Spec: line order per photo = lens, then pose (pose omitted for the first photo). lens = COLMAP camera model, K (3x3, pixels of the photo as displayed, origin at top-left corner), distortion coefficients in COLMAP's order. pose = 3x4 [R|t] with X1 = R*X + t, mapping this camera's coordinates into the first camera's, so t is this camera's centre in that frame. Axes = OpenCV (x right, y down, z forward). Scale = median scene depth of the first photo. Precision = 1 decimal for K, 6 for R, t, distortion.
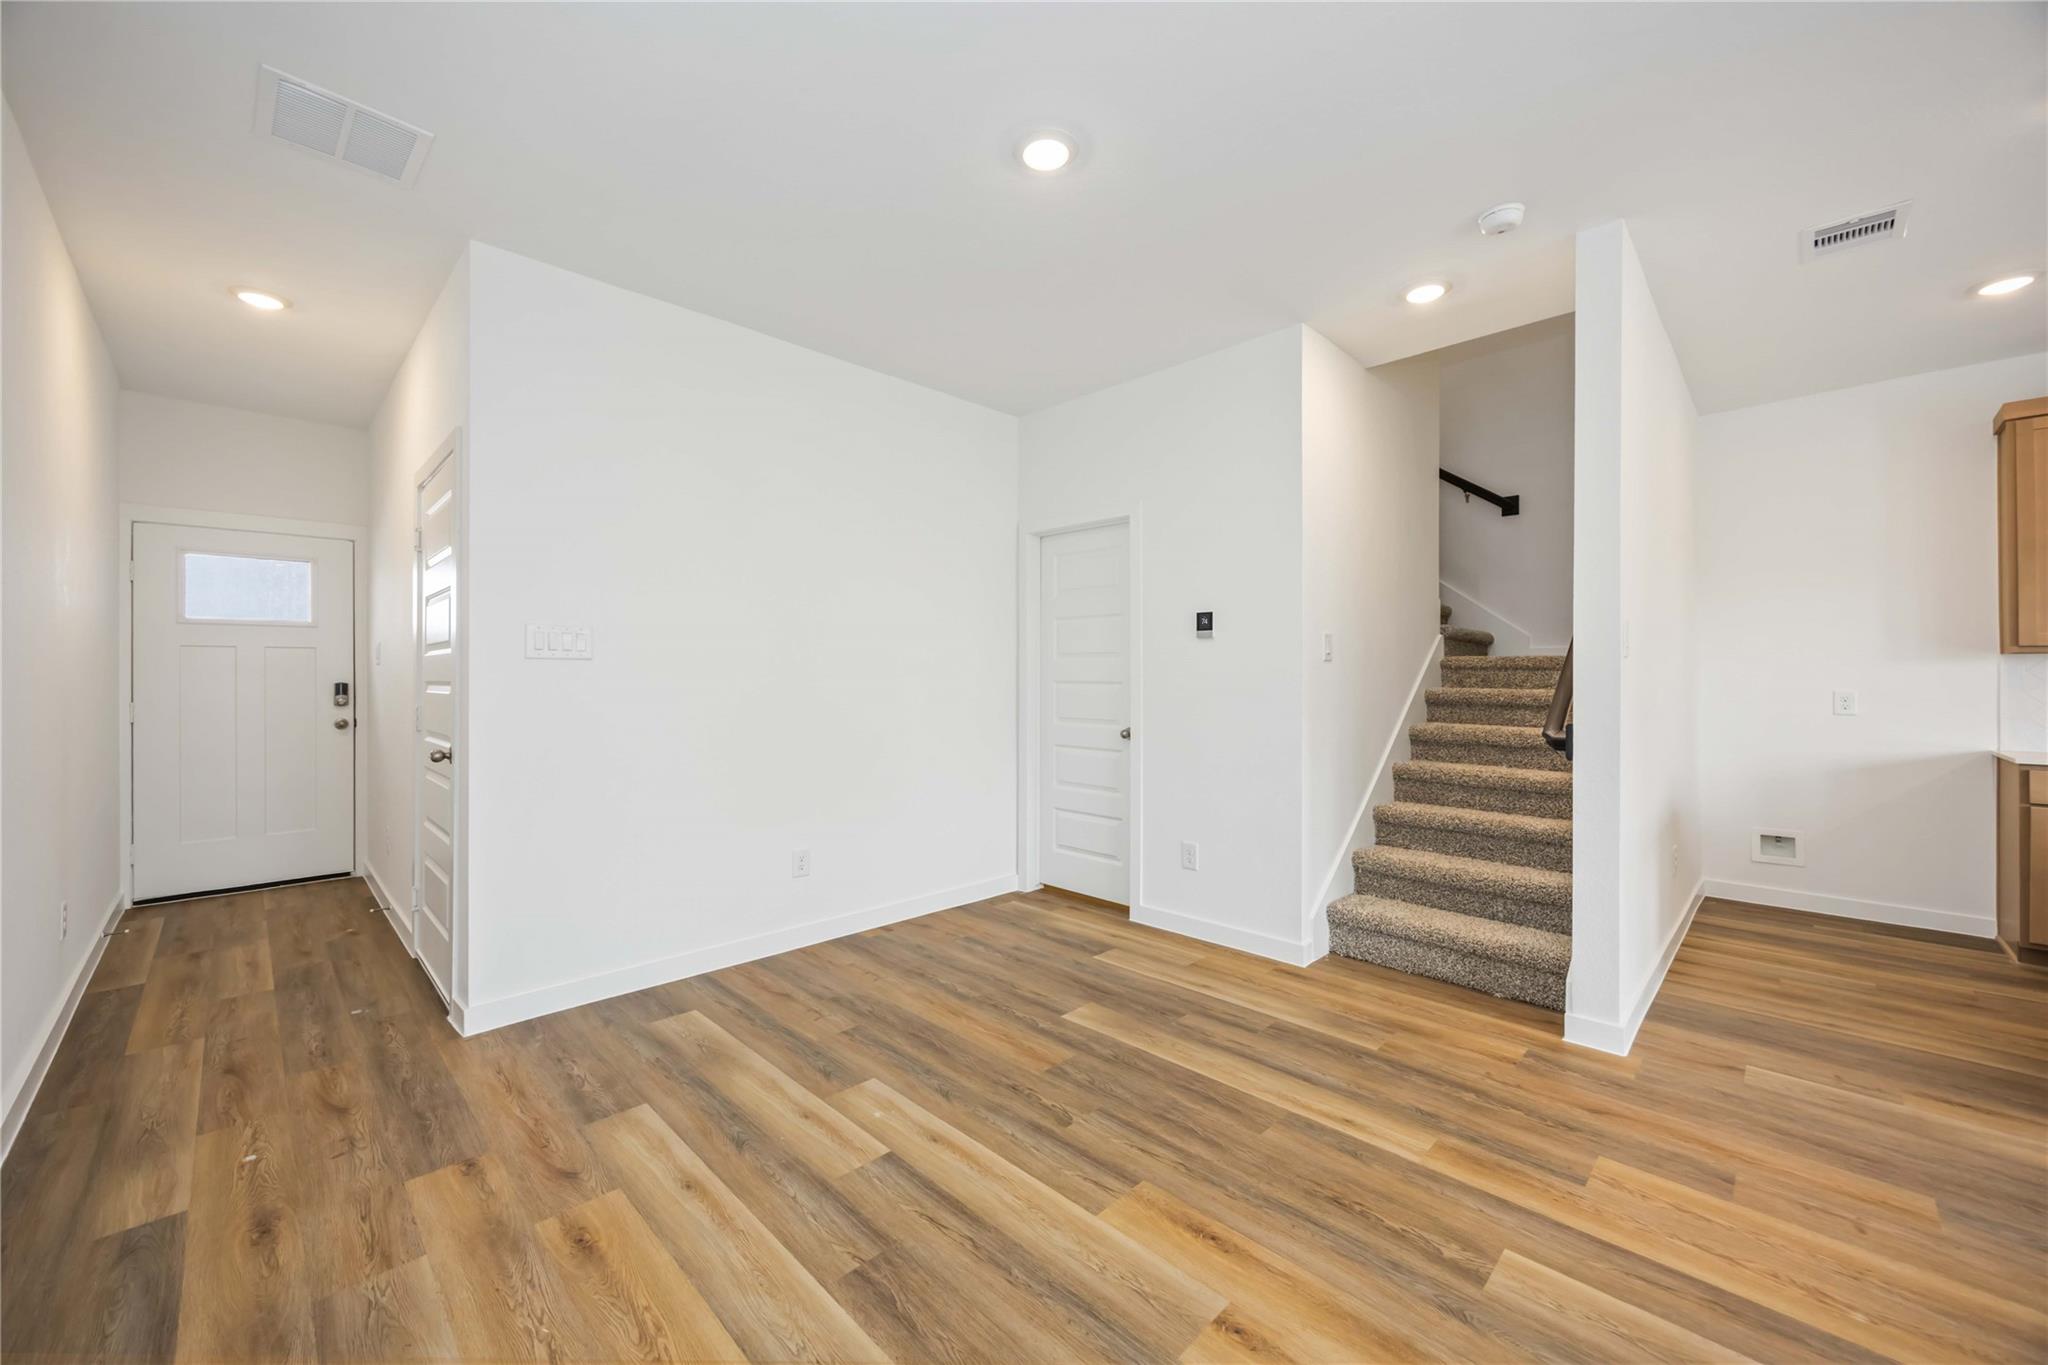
lens RADIAL K [[783.0, 0, 1018.3], [0, 783.0, 674.2], [0, 0, 1]] dist [-0.001018, -0.000382]
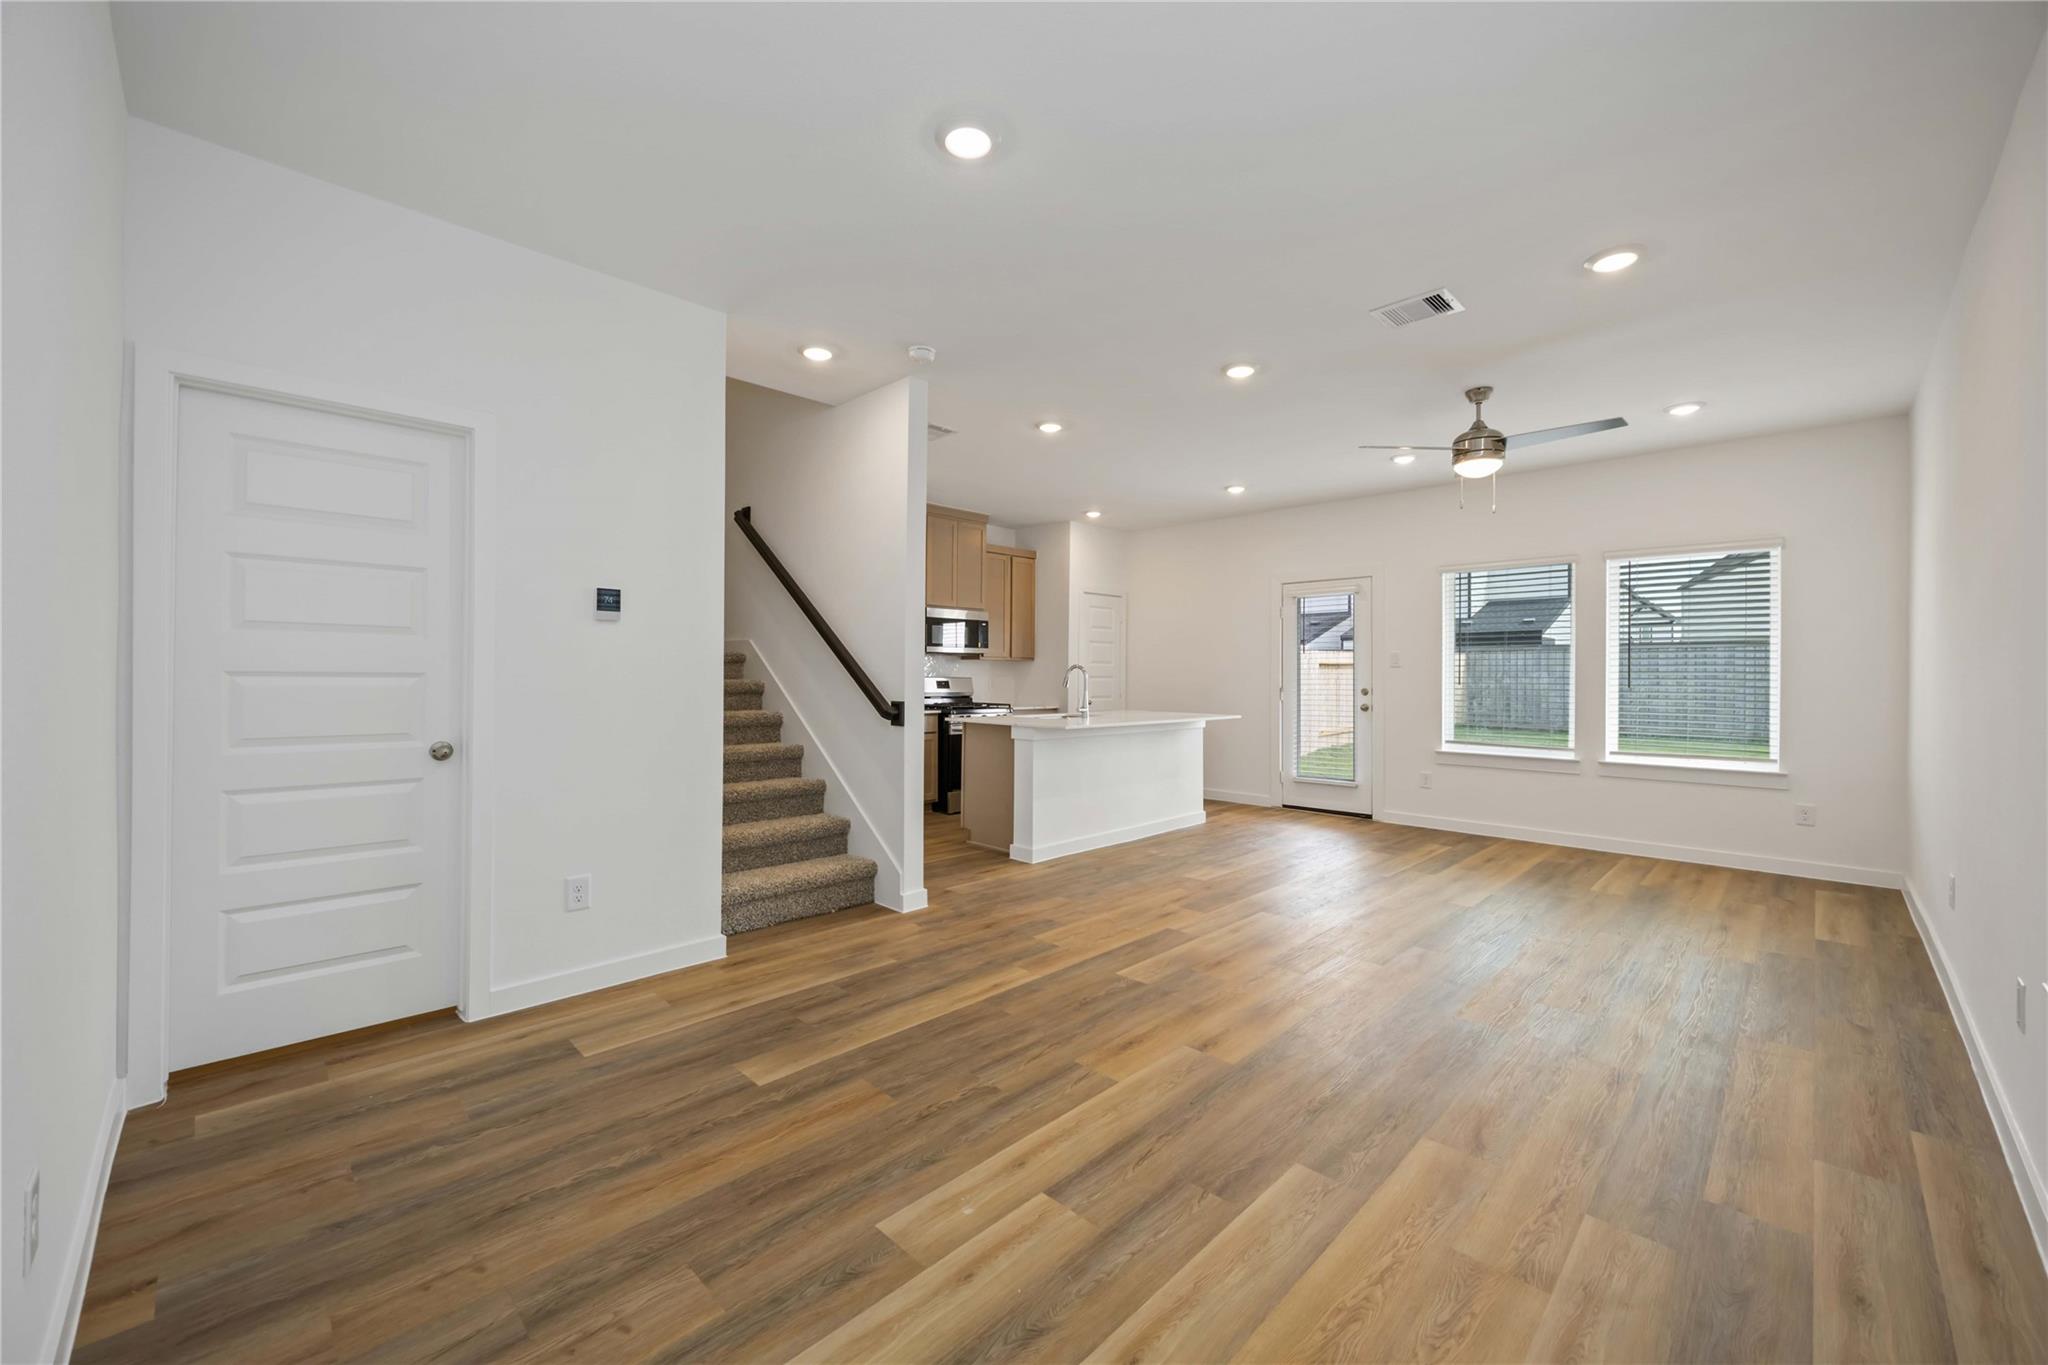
lens RADIAL K [[797.4, 0, 1017.3], [0, 797.4, 672.8], [0, 0, 1]] dist [-0.002287, -0.000157]
pose [[-0.002739, 0.000127, 0.999996, -0.702808], [-0.011290, 0.999936, -0.000158, 0.005401], [-0.999933, -0.011290, -0.002737, 0.672772]]
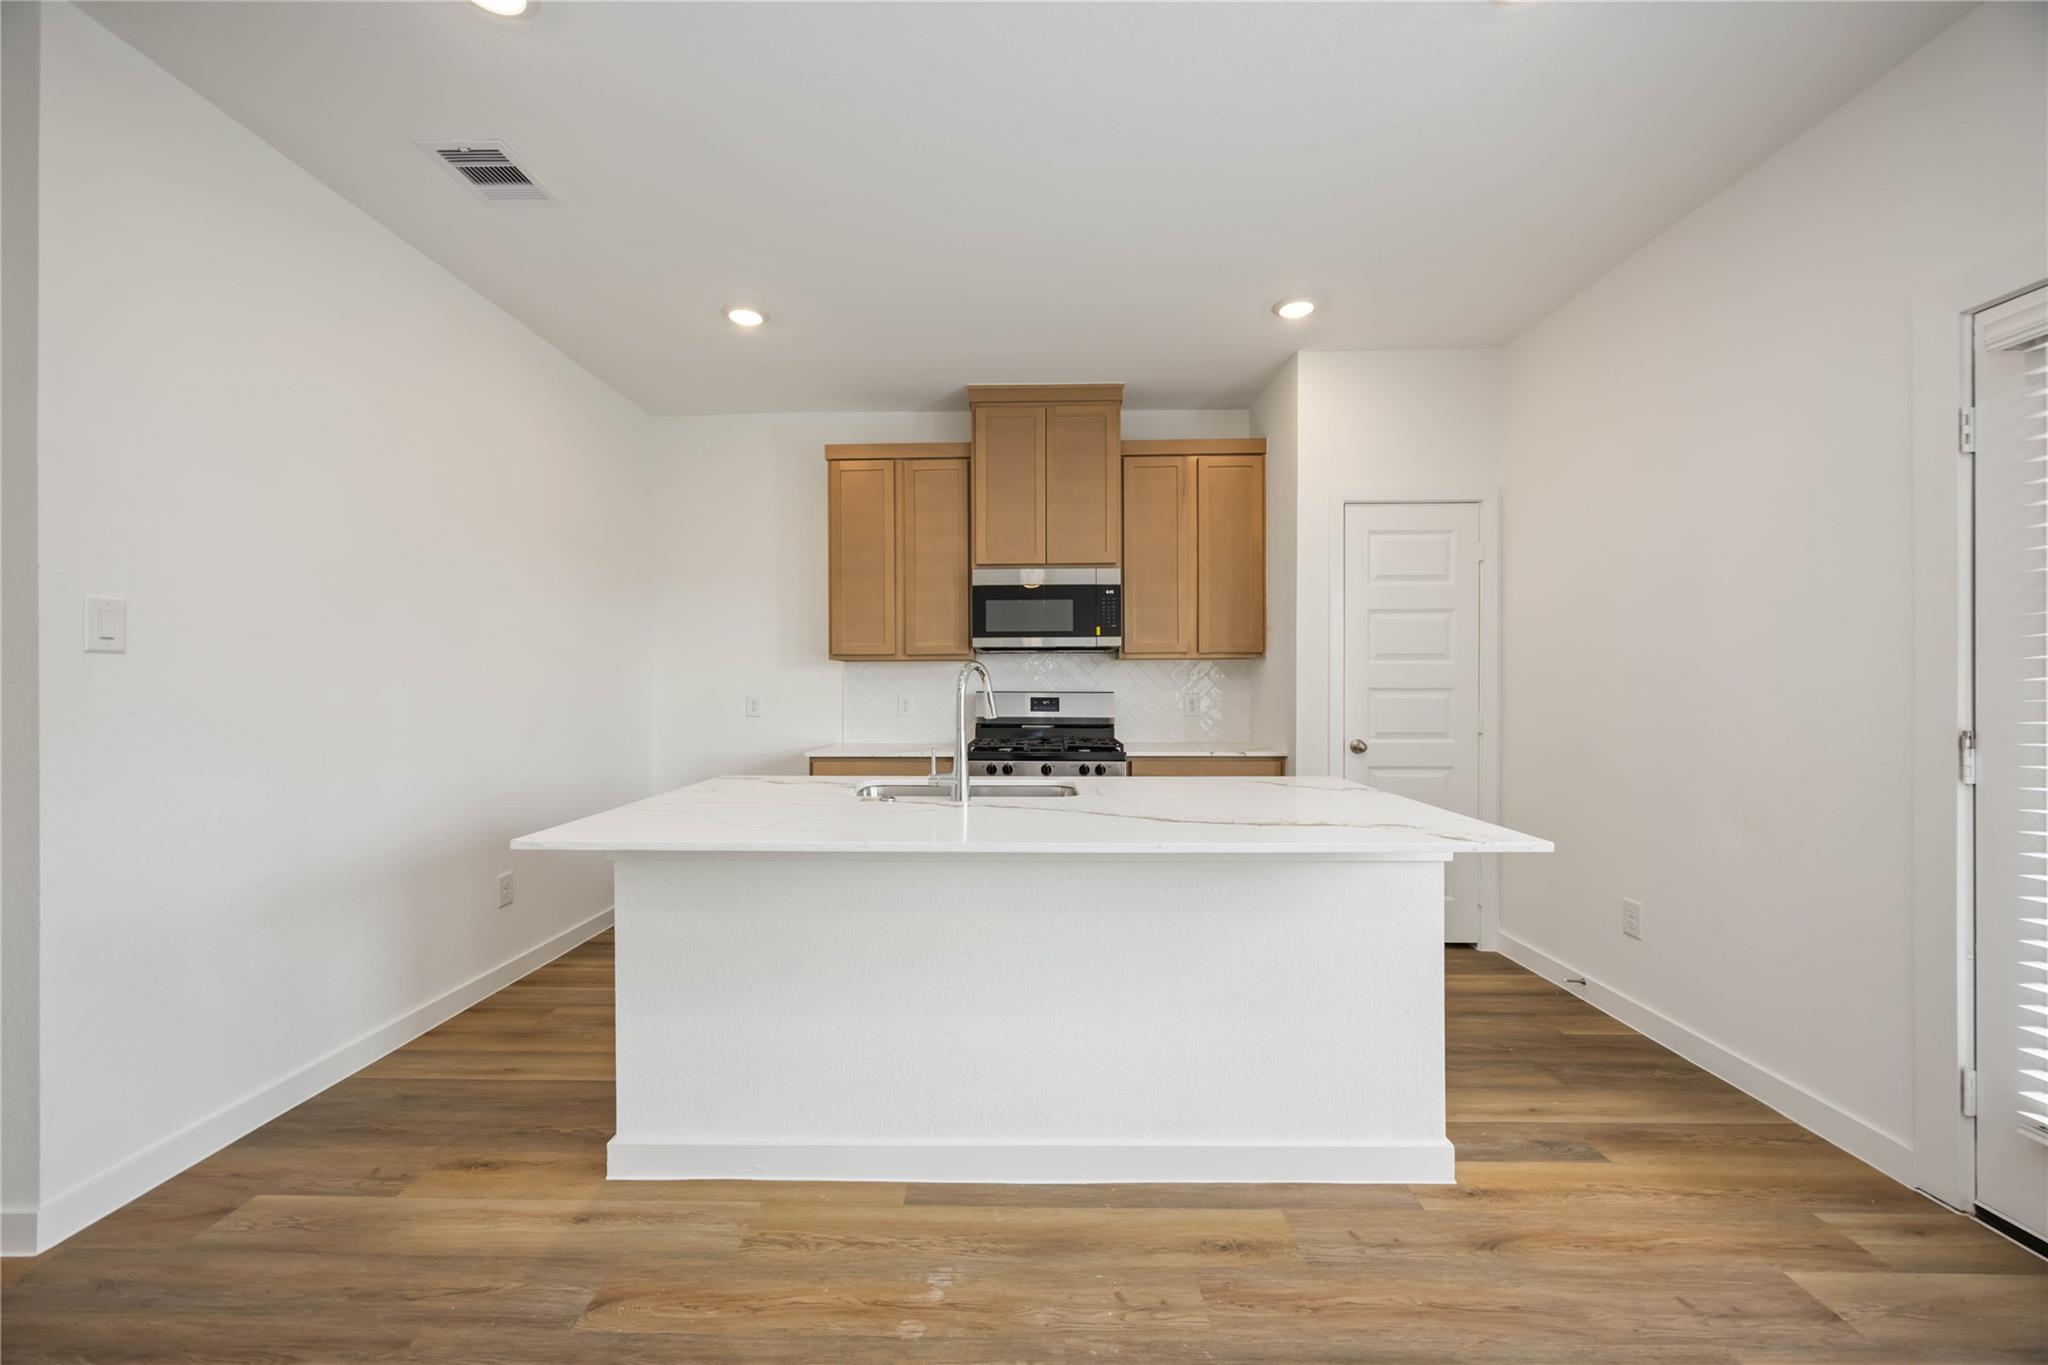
lens RADIAL K [[779.6, 0, 1015.5], [0, 779.6, 687.8], [0, 0, 1]] dist [-0.002391, -0.000204]
pose [[0.719475, -0.007477, 0.694479, 0.745713], [-0.000842, 0.999932, 0.011637, 0.000107], [-0.694518, -0.008957, 0.719419, -0.035451]]
